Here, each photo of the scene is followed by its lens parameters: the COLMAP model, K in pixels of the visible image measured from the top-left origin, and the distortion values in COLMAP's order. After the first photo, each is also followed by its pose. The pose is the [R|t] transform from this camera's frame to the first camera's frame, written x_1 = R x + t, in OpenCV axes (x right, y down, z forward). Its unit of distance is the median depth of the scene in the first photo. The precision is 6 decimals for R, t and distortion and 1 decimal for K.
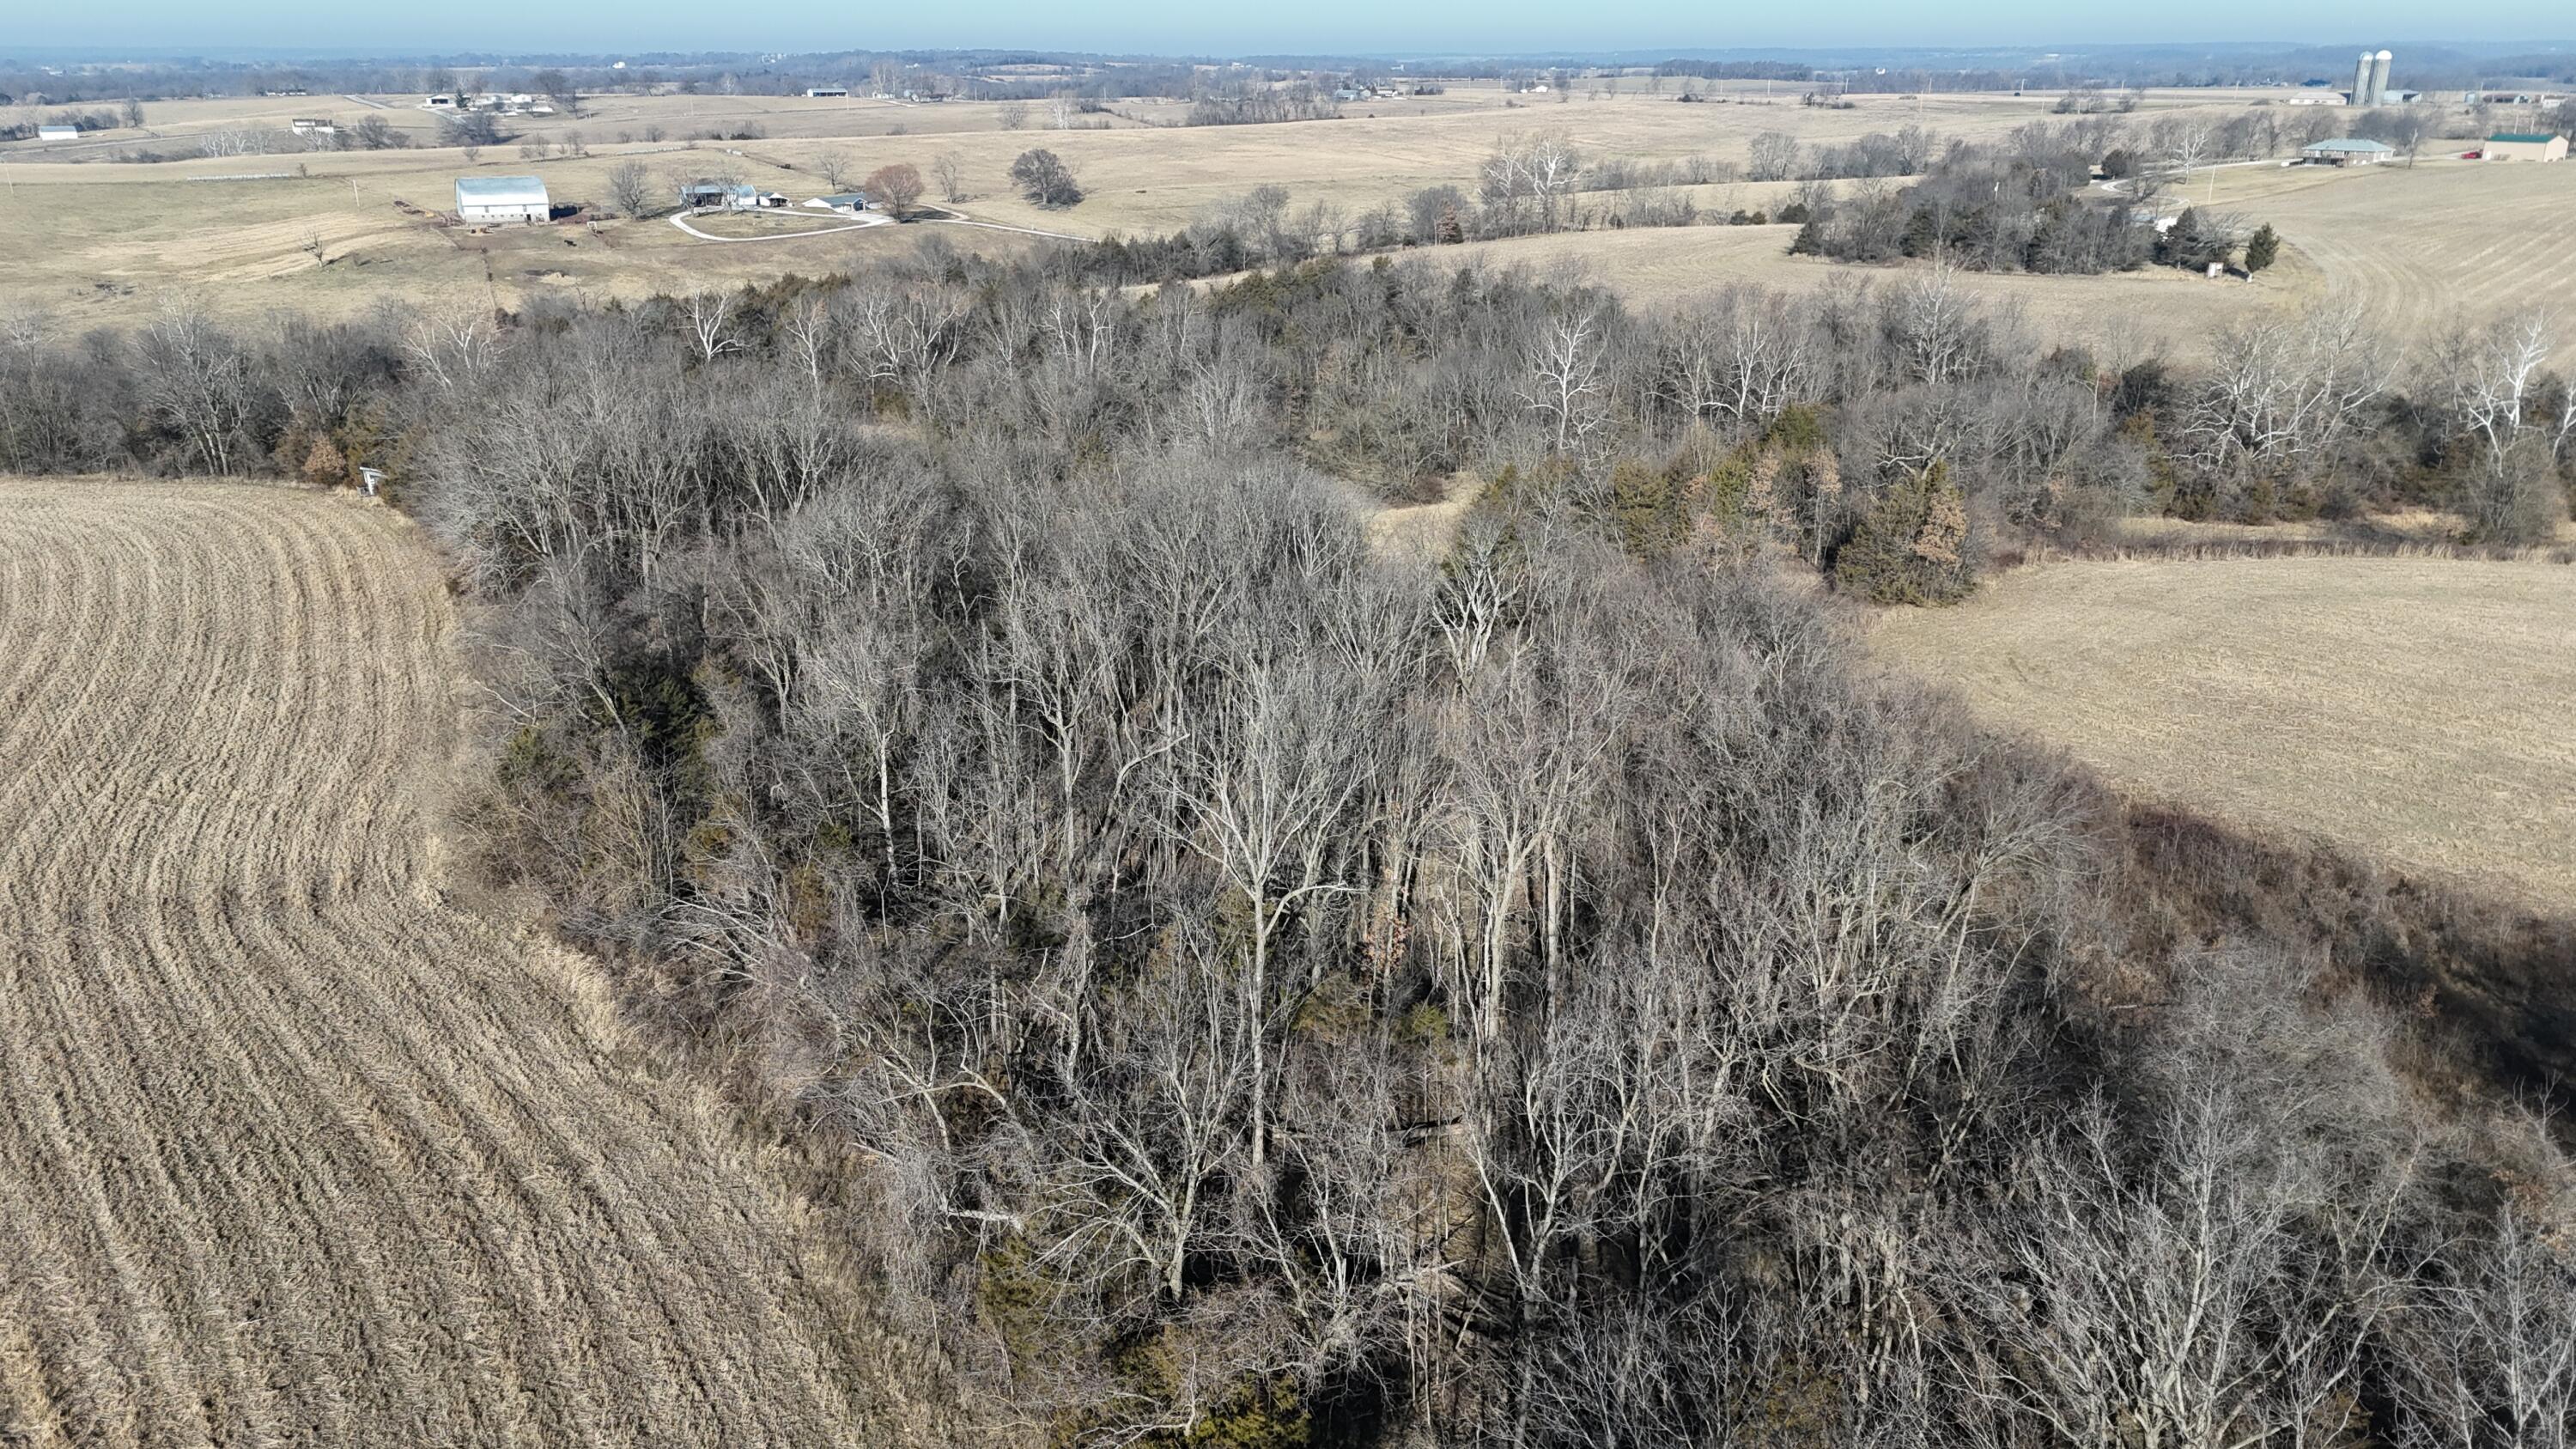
lens RADIAL K [[1870.7, 0, 1303.0], [0, 1870.7, 726.0], [0, 0, 1]] dist [0.063590, -0.058224]
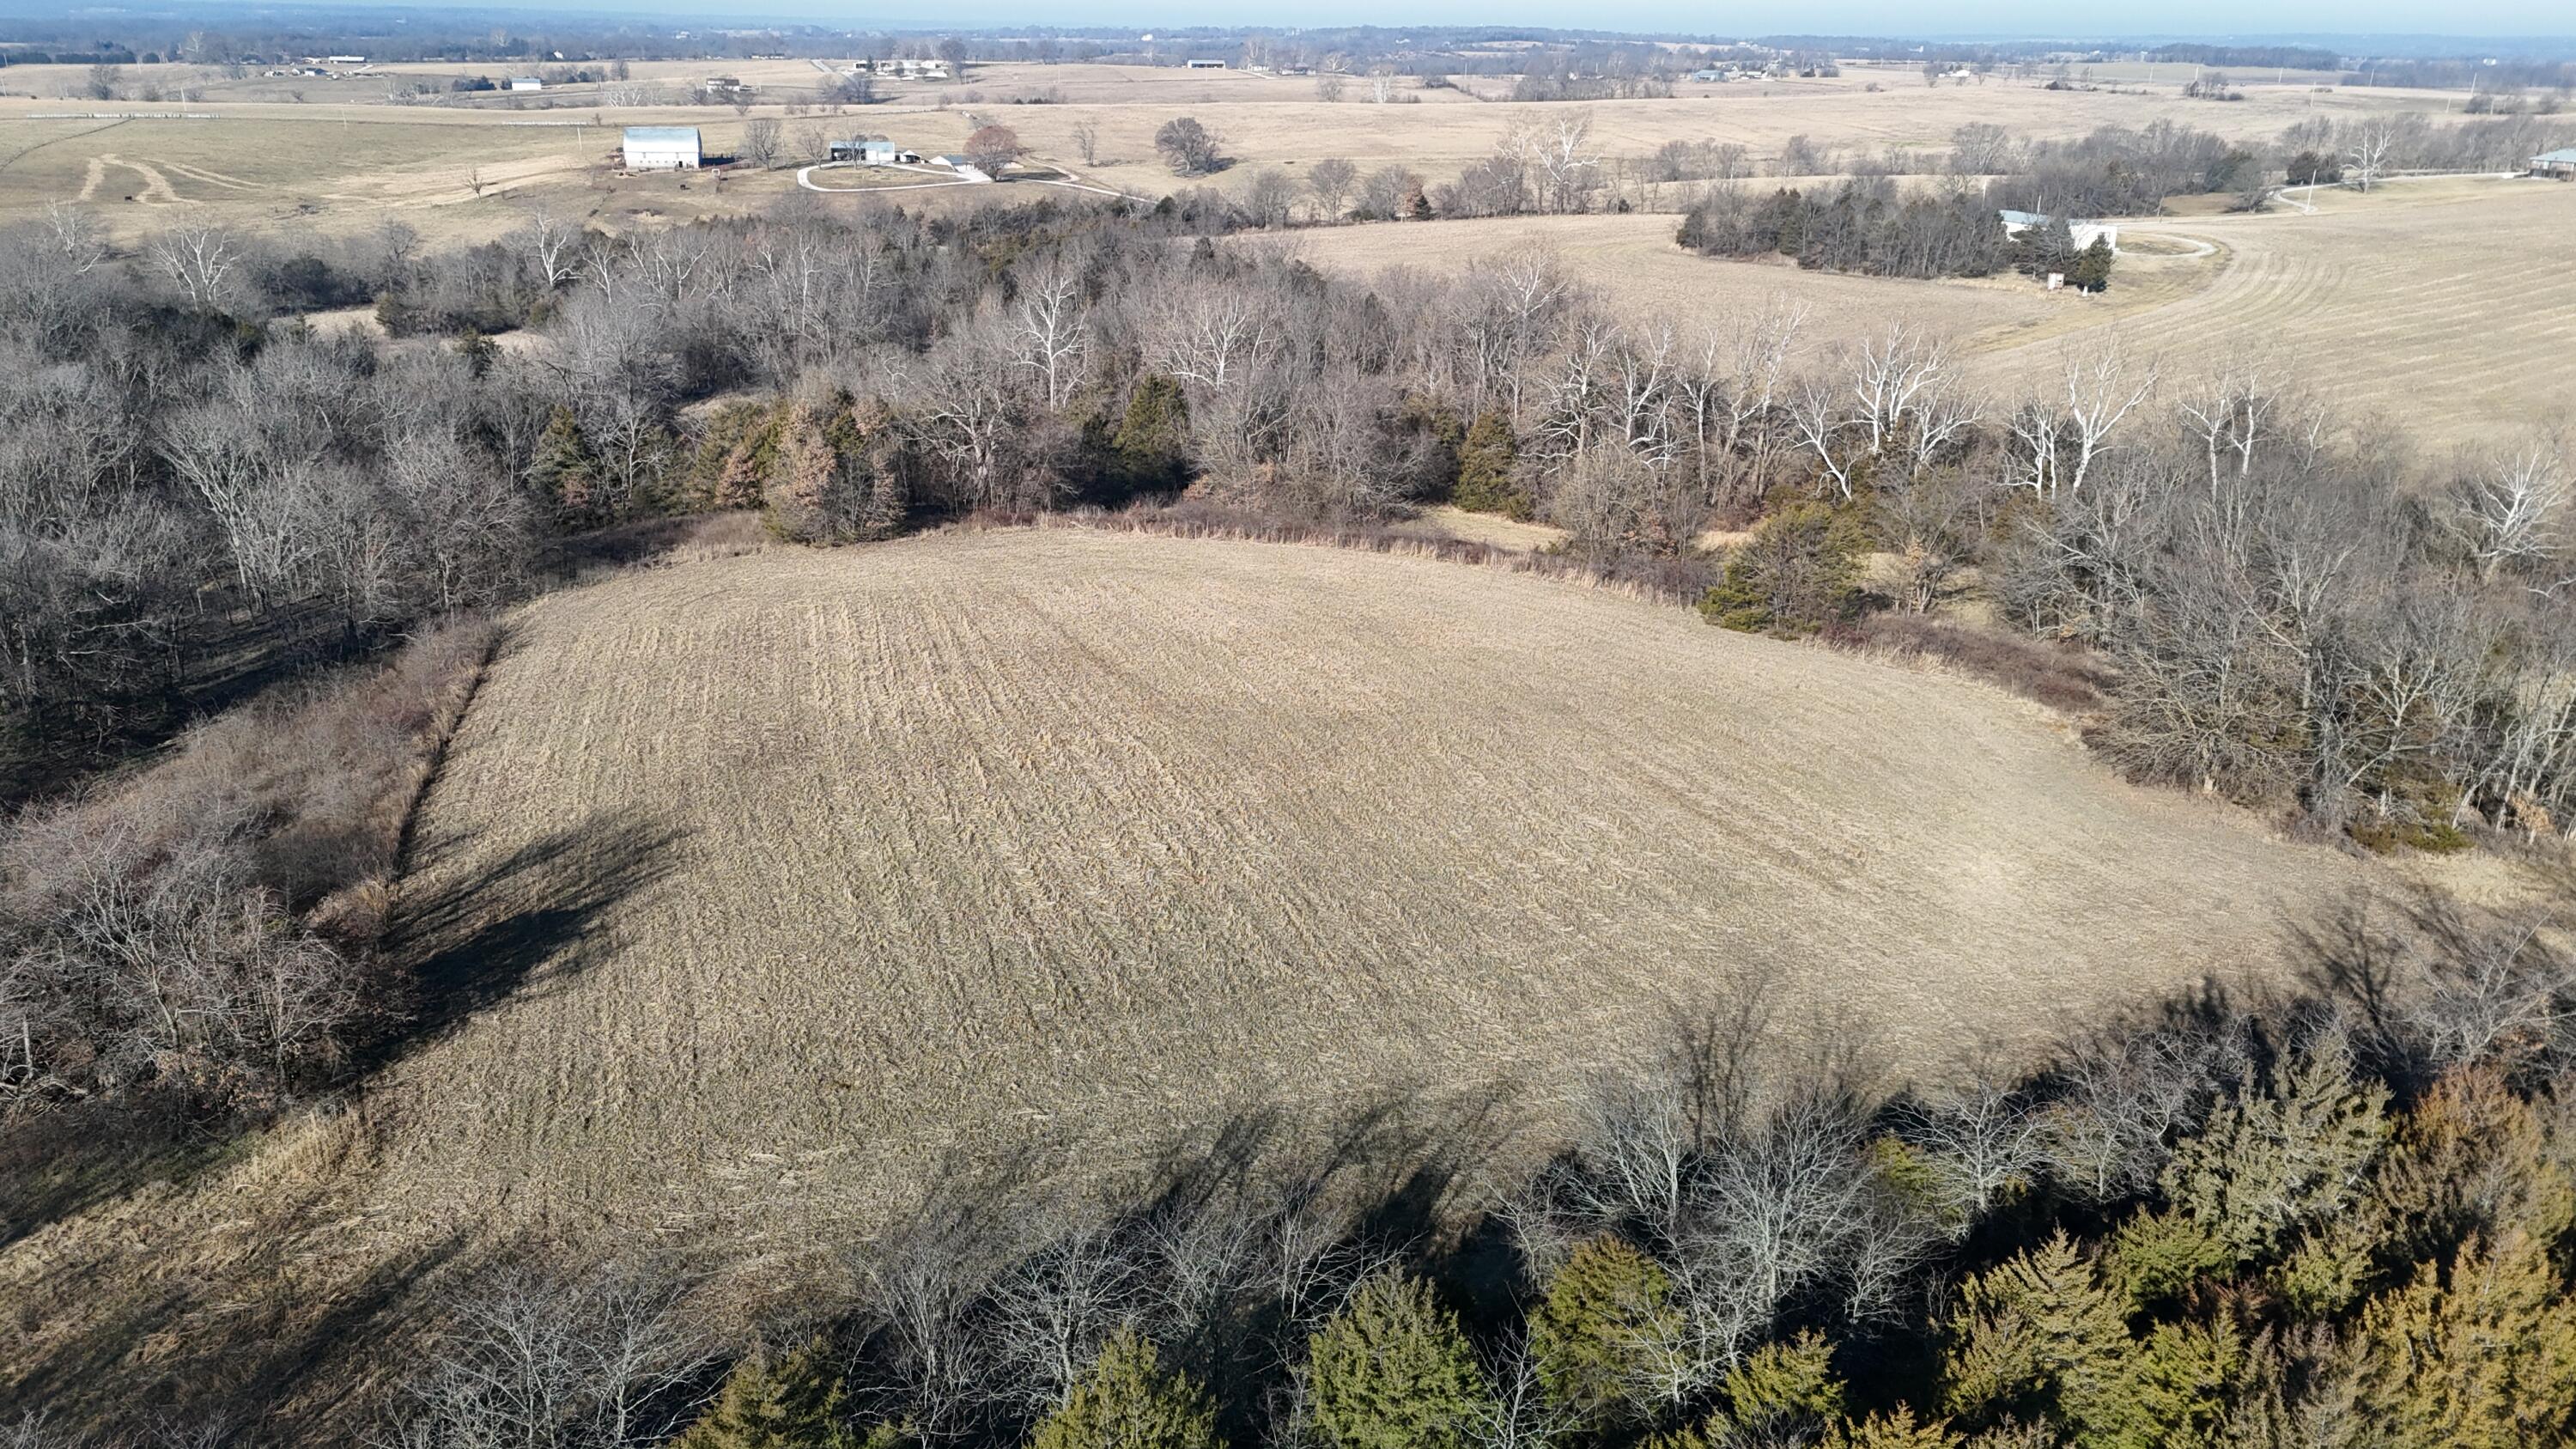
lens RADIAL K [[1865.0, 0, 1294.7], [0, 1865.0, 715.8], [0, 0, 1]] dist [0.056472, -0.048398]
pose [[0.956944, 0.113872, -0.267003, 0.228409], [-0.111927, 0.993461, 0.022546, -0.005932], [0.267824, 0.008310, 0.963432, 0.012676]]
